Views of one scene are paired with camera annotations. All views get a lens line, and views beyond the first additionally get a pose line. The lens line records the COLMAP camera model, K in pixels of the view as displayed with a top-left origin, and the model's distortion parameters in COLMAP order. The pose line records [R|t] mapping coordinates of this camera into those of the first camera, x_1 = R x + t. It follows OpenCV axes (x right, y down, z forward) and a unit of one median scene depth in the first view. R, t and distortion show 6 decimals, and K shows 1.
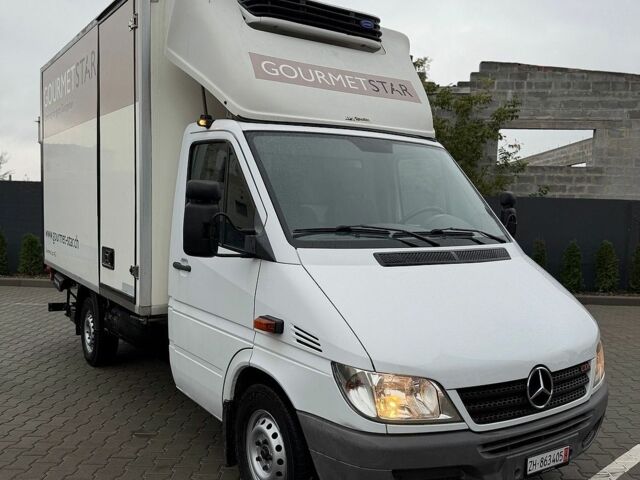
lens RADIAL K [[594.9, 0, 316.9], [0, 594.9, 238.2], [0, 0, 1]] dist [0.138927, -0.281502]
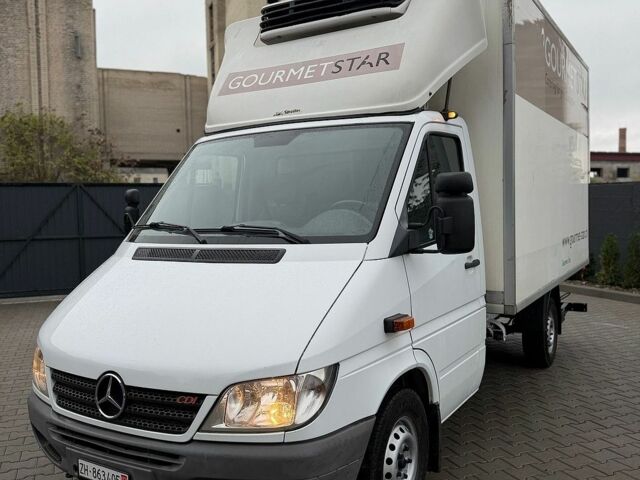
lens RADIAL K [[594.9, 0, 316.9], [0, 594.9, 238.2], [0, 0, 1]] dist [0.138927, -0.281502]
pose [[0.423665, 0.015486, -0.905687, 1.154007], [-0.021290, 0.999748, 0.007135, -0.006226], [0.905569, 0.016260, 0.423888, 0.769492]]
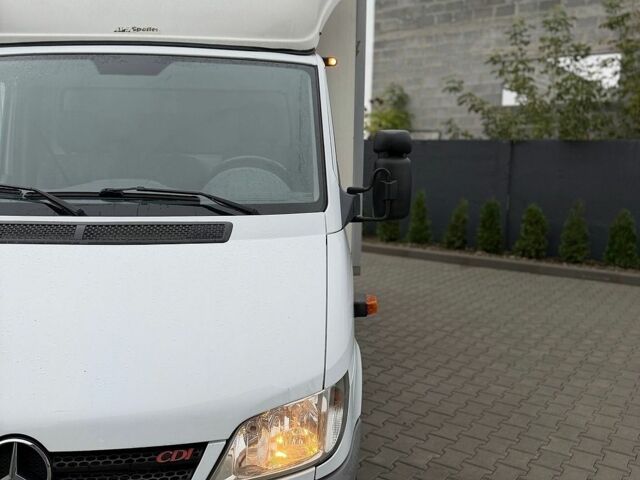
lens RADIAL K [[599.3, 0, 320.0], [0, 599.3, 240.0], [0, 0, 1]] dist [0.143661, -0.305610]
pose [[0.852340, 0.065445, -0.518877, 0.770150], [-0.025765, 0.996189, 0.083324, -0.021305], [0.522353, -0.057651, 0.850778, 0.587071]]
